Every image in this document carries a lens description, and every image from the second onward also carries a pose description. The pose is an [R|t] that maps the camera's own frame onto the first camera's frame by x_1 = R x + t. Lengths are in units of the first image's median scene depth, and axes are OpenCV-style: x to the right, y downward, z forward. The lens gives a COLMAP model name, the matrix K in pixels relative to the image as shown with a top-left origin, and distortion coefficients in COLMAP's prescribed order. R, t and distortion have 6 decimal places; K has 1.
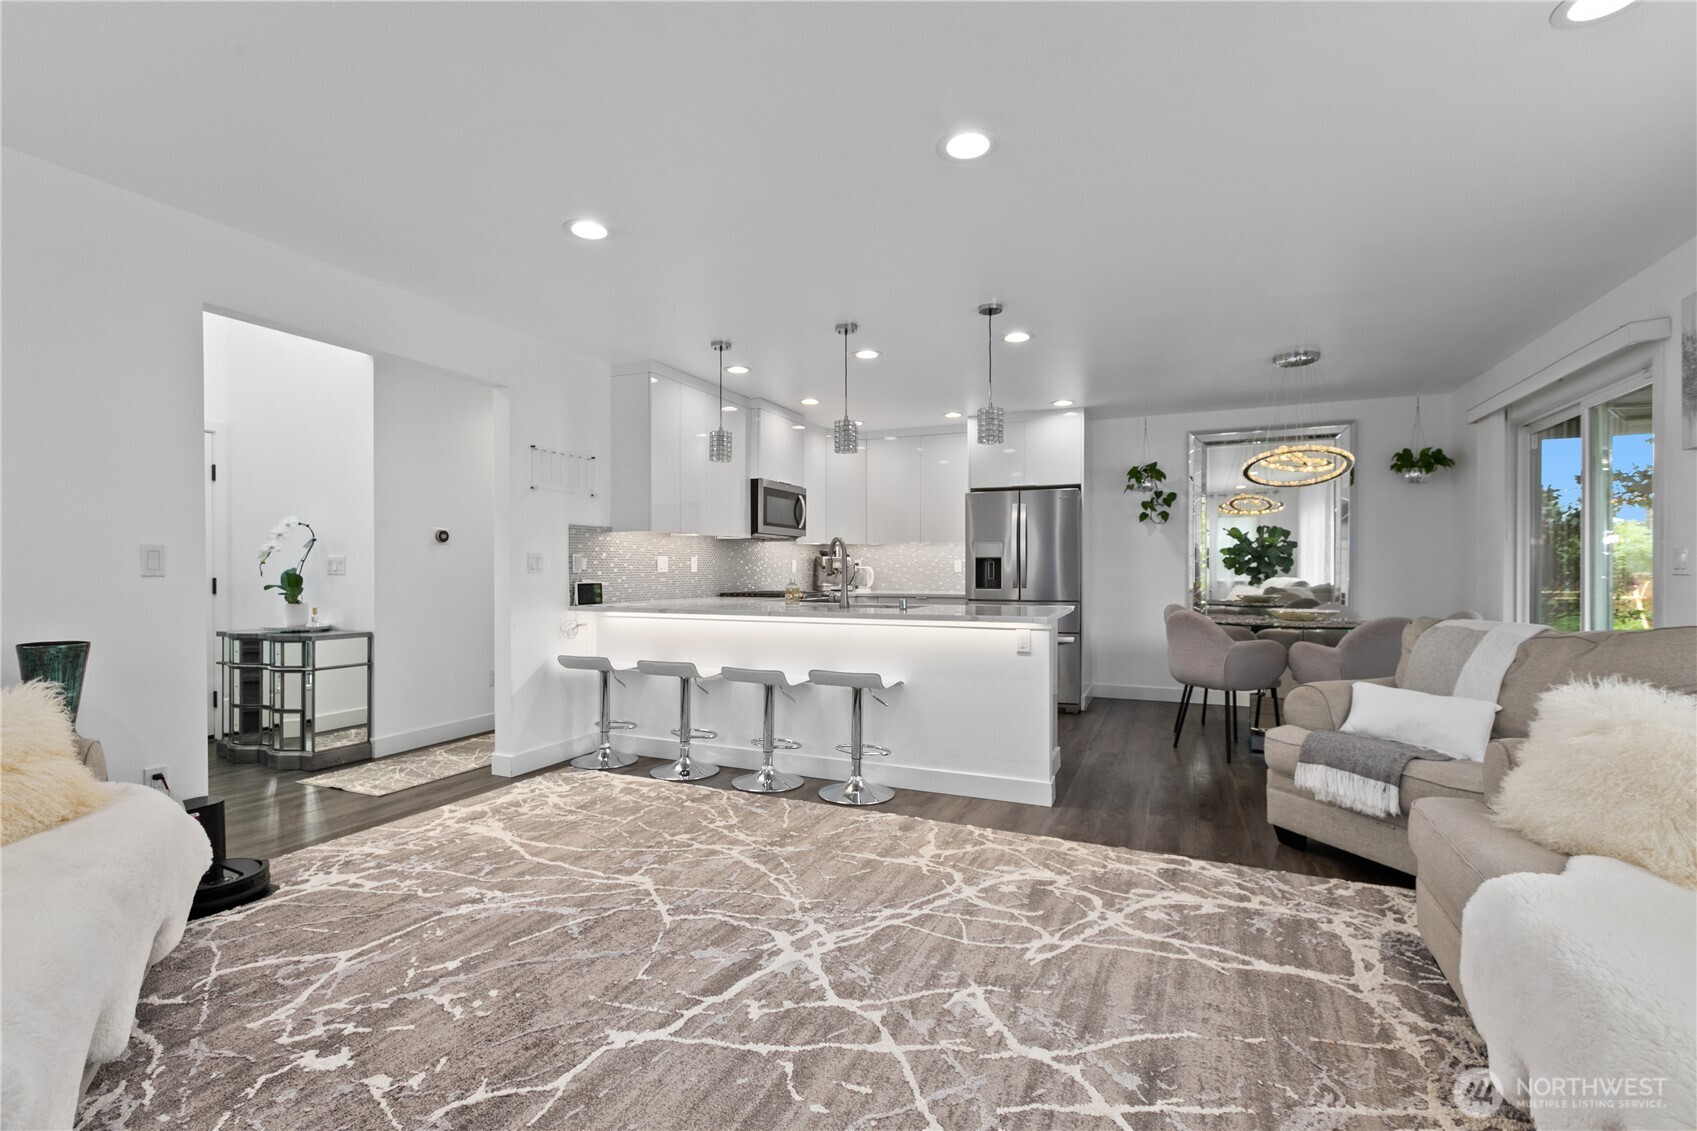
lens RADIAL K [[772.6, 0, 840.2], [0, 772.6, 593.4], [0, 0, 1]] dist [-0.001496, -0.000421]
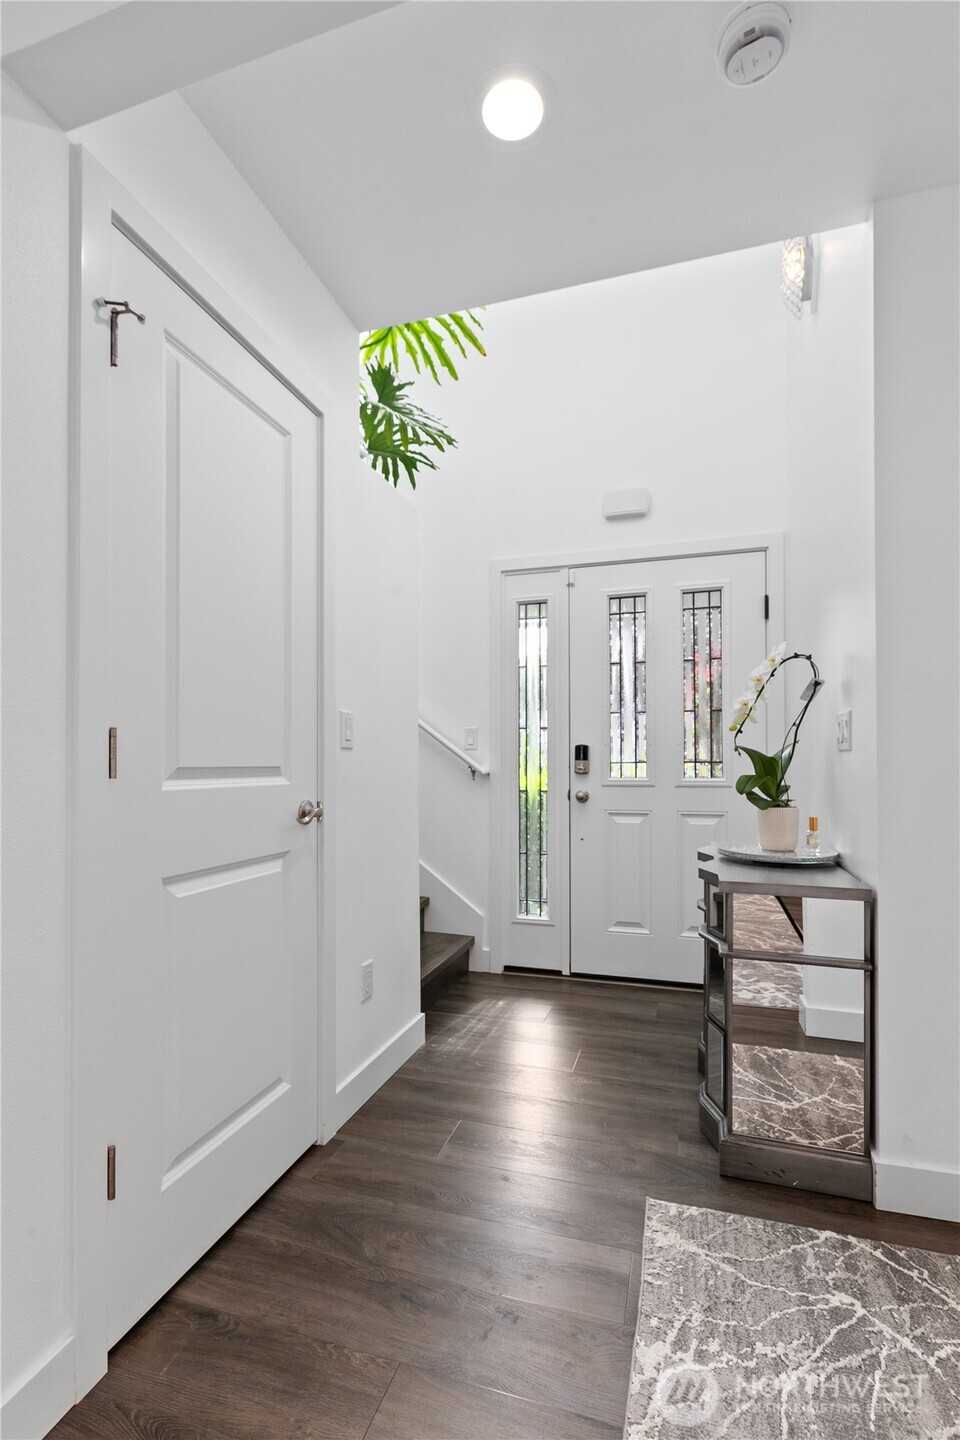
lens RADIAL K [[655.6, 0, 479.4], [0, 655.6, 765.6], [0, 0, 1]] dist [-0.001496, -0.000421]
pose [[0.108687, -0.003576, -0.994070, -0.225606], [-0.010599, 0.999933, -0.004756, -0.009030], [0.994020, 0.011053, 0.108641, 0.594573]]
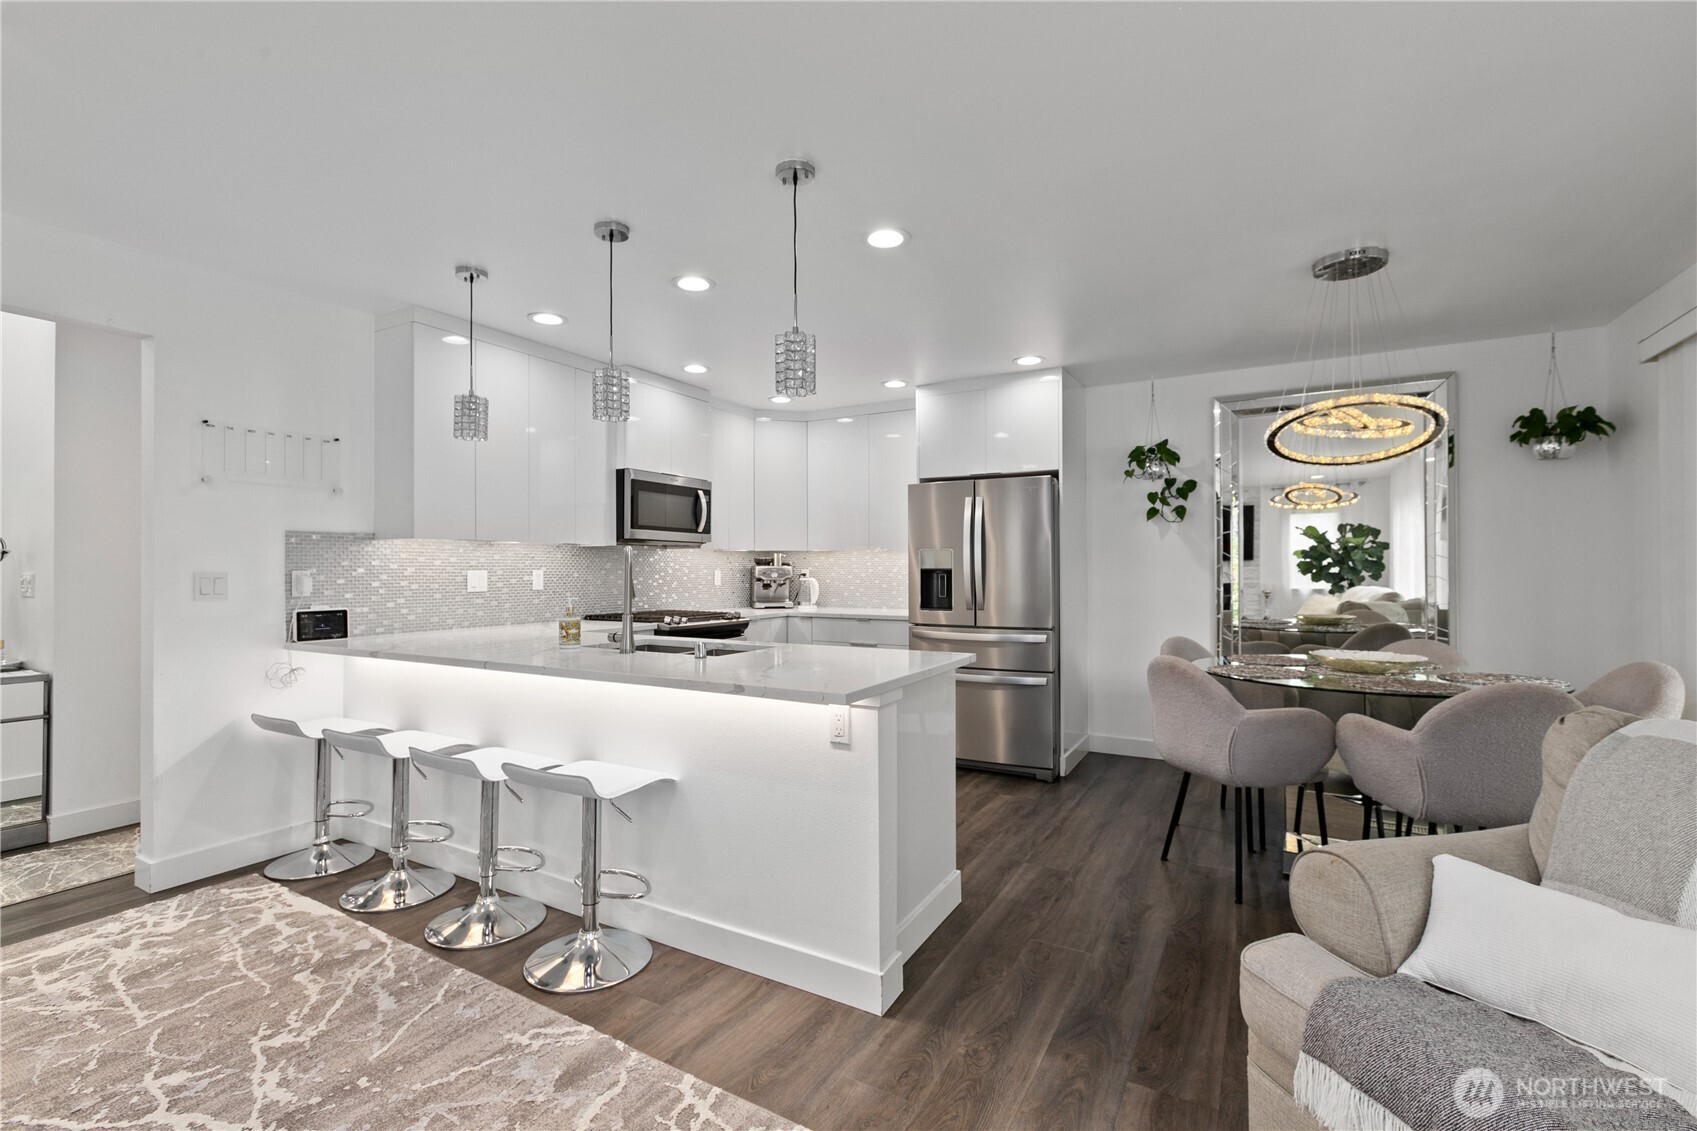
lens RADIAL K [[756.7, 0, 845.6], [0, 756.7, 577.4], [0, 0, 1]] dist [-0.000897, -0.000422]
pose [[0.994713, -0.000499, -0.102689, 0.191068], [-0.001577, 0.999796, -0.020138, -0.024588], [0.102678, 0.020193, 0.994510, 0.269733]]
